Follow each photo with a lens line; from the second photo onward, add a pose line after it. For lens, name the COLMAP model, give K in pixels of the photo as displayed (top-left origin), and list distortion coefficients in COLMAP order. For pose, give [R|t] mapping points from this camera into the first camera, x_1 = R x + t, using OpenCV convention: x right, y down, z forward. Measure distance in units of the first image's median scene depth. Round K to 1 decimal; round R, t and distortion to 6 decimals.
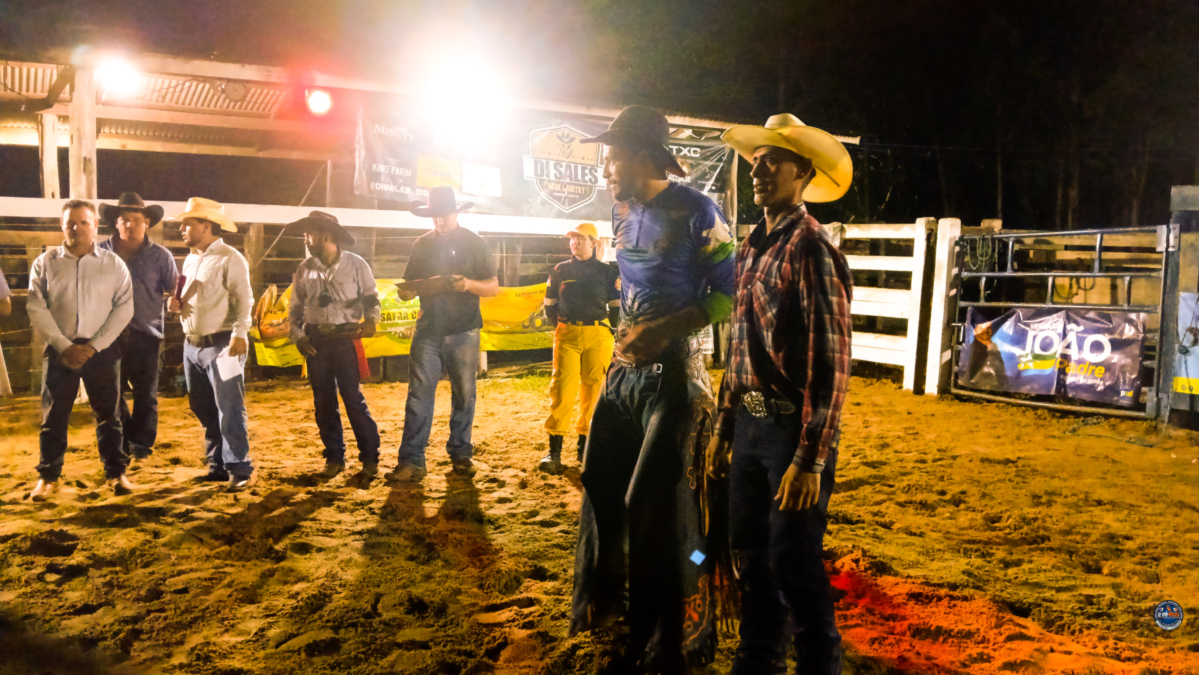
lens RADIAL K [[927.9, 0, 593.4], [0, 927.9, 335.6], [0, 0, 1]] dist [0.099144, -0.233811]
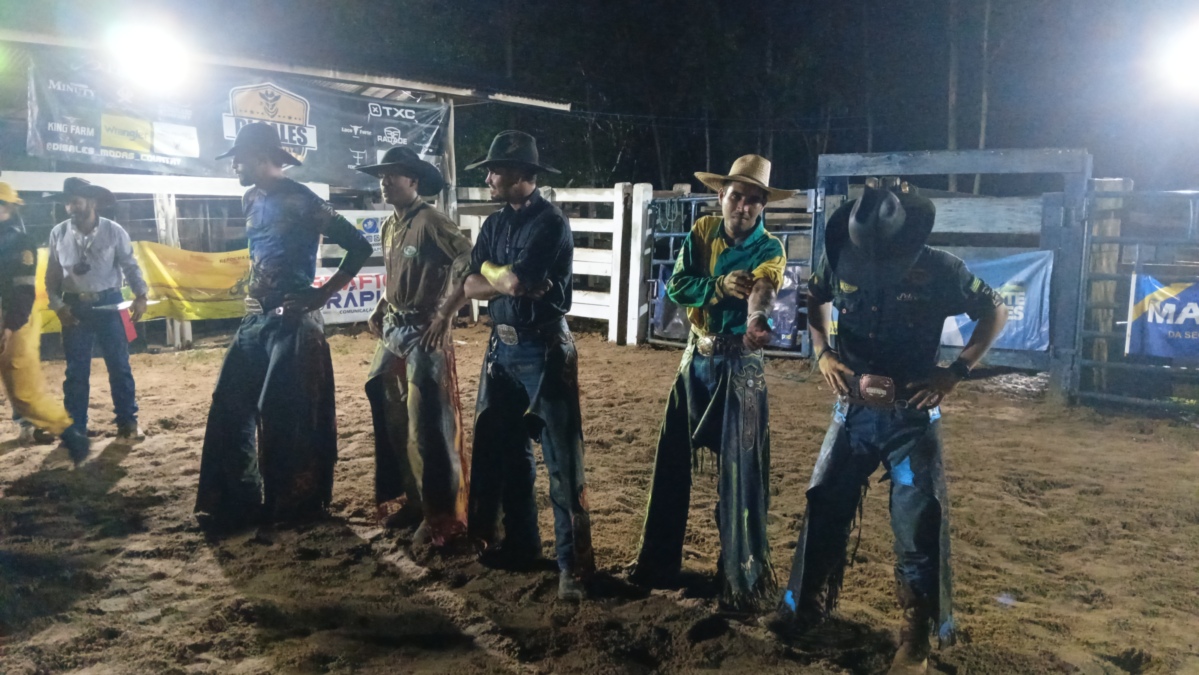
lens RADIAL K [[928.0, 0, 593.4], [0, 928.0, 334.8], [0, 0, 1]] dist [0.089684, -0.193928]
pose [[0.965017, -0.041529, 0.258879, 0.042594], [0.030527, 0.998458, 0.046375, -0.000847], [-0.260405, -0.036850, 0.964796, -0.043552]]
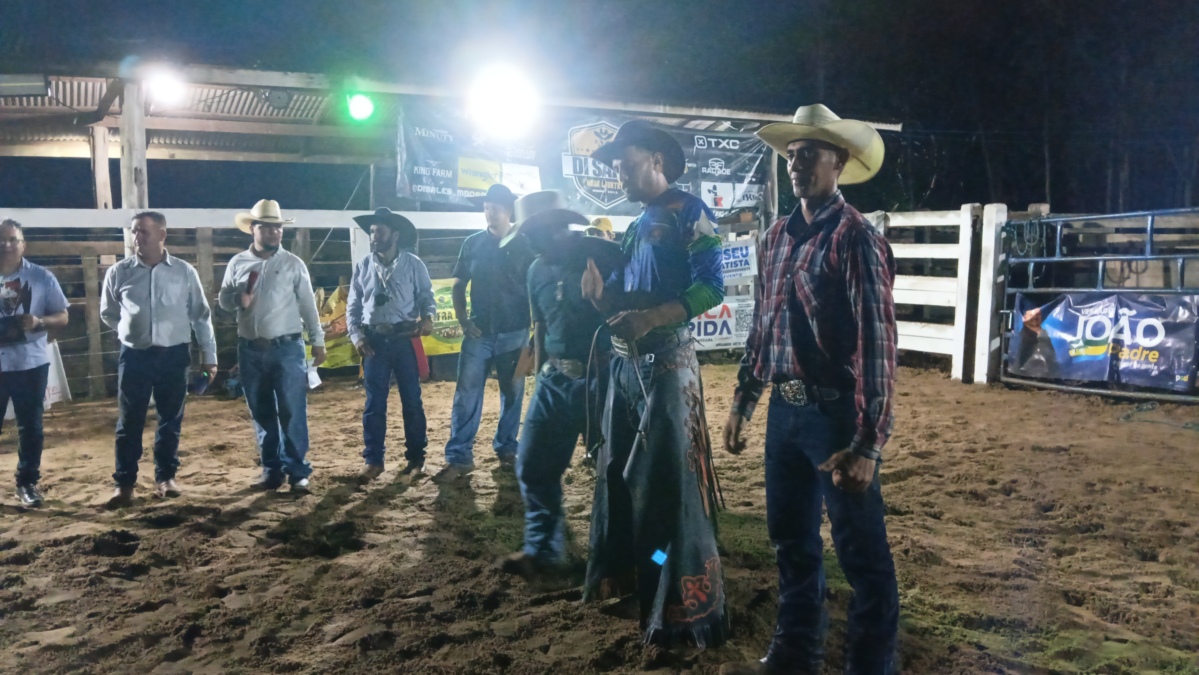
lens RADIAL K [[928.0, 0, 593.4], [0, 928.0, 334.8], [0, 0, 1]] dist [0.089684, -0.193928]
pose [[0.998724, -0.021814, -0.045548, 0.000279], [0.021972, 0.999754, 0.002989, 0.000218], [0.045471, -0.003986, 0.998958, -0.004002]]
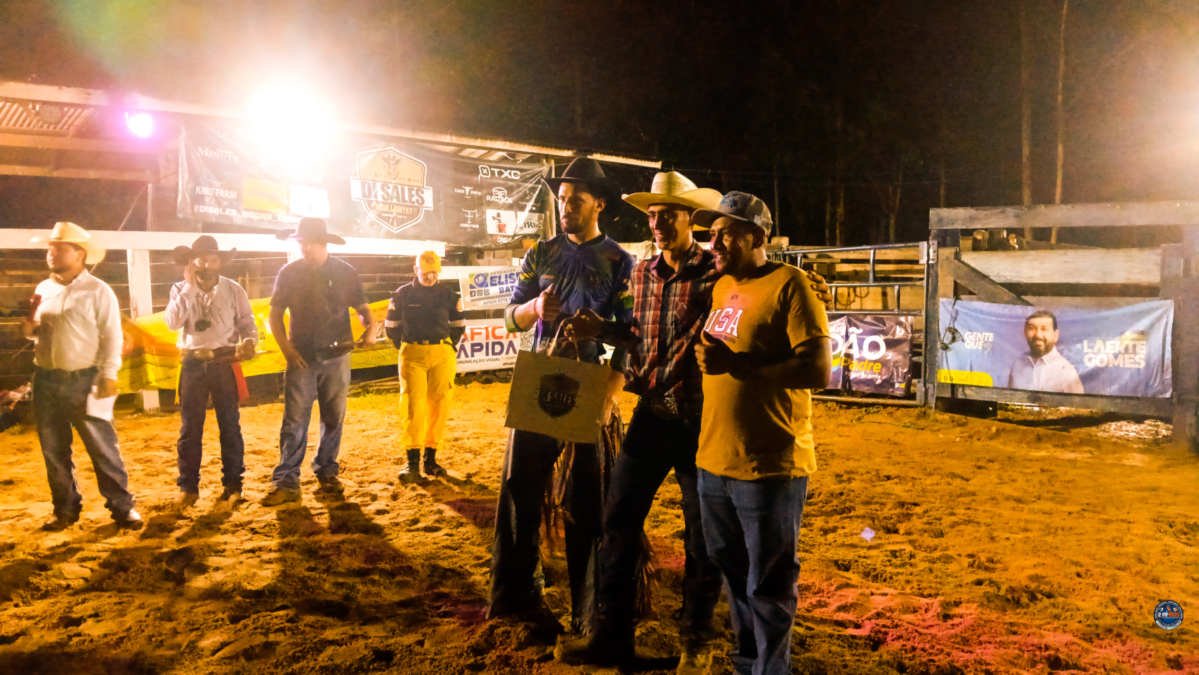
lens RADIAL K [[927.9, 0, 593.4], [0, 927.9, 335.6], [0, 0, 1]] dist [0.099144, -0.233811]
pose [[0.975490, -0.032669, 0.217606, -0.056755], [0.035455, 0.999332, -0.008911, -0.003553], [-0.217169, 0.016407, 0.975996, -0.061738]]
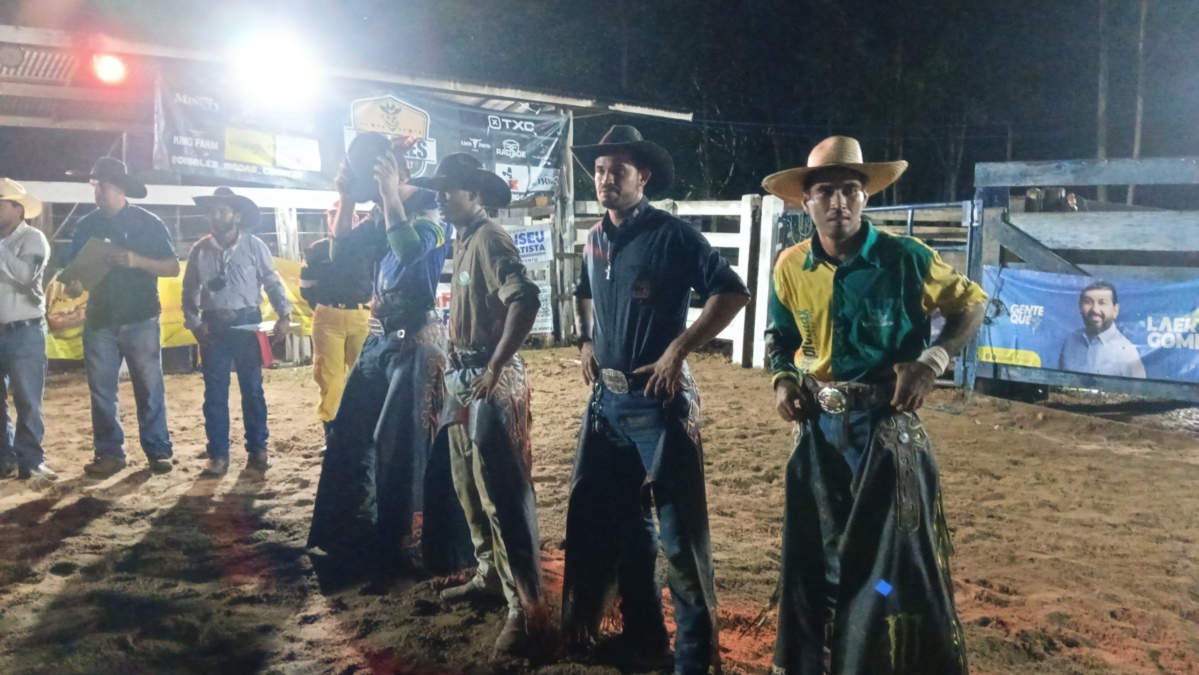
lens RADIAL K [[928.0, 0, 593.4], [0, 928.0, 334.8], [0, 0, 1]] dist [0.089684, -0.193928]
pose [[0.988455, -0.024283, 0.149554, 0.035196], [0.020109, 0.999367, 0.029359, -0.007937], [-0.150172, -0.026013, 0.988318, 0.023317]]
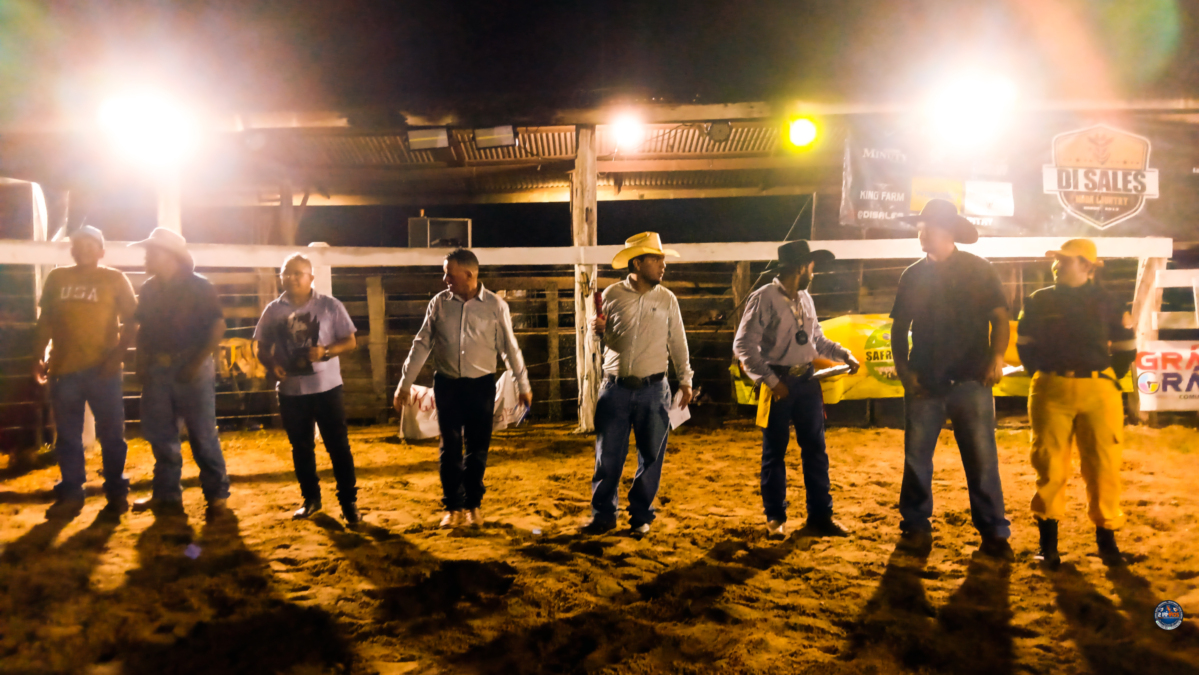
lens RADIAL K [[928.0, 0, 593.4], [0, 928.0, 334.8], [0, 0, 1]] dist [0.089684, -0.193928]
pose [[0.848083, -0.001728, -0.529860, 0.036815], [-0.017759, 0.999340, -0.031683, -0.007800], [0.529566, 0.036280, 0.847493, 0.089455]]
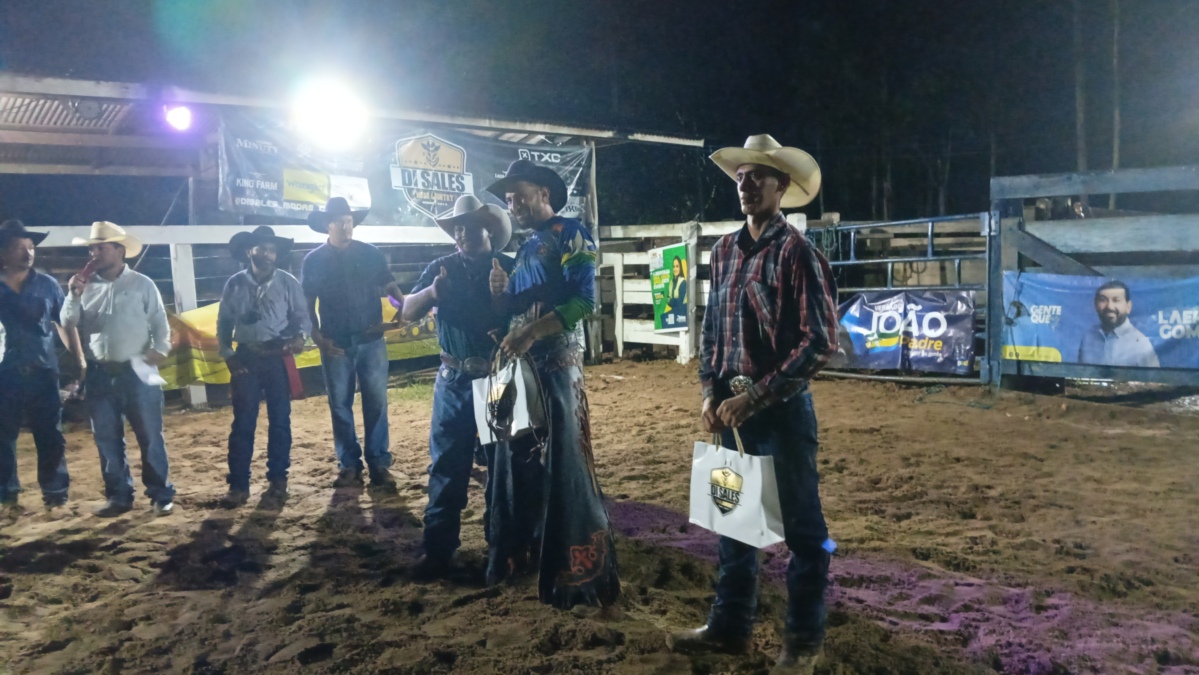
lens RADIAL K [[928.0, 0, 593.4], [0, 928.0, 334.8], [0, 0, 1]] dist [0.089684, -0.193928]
pose [[0.982527, -0.059383, 0.176393, -0.062067], [0.059755, 0.998208, 0.003210, -0.002250], [-0.176268, 0.007387, 0.984315, -0.032822]]
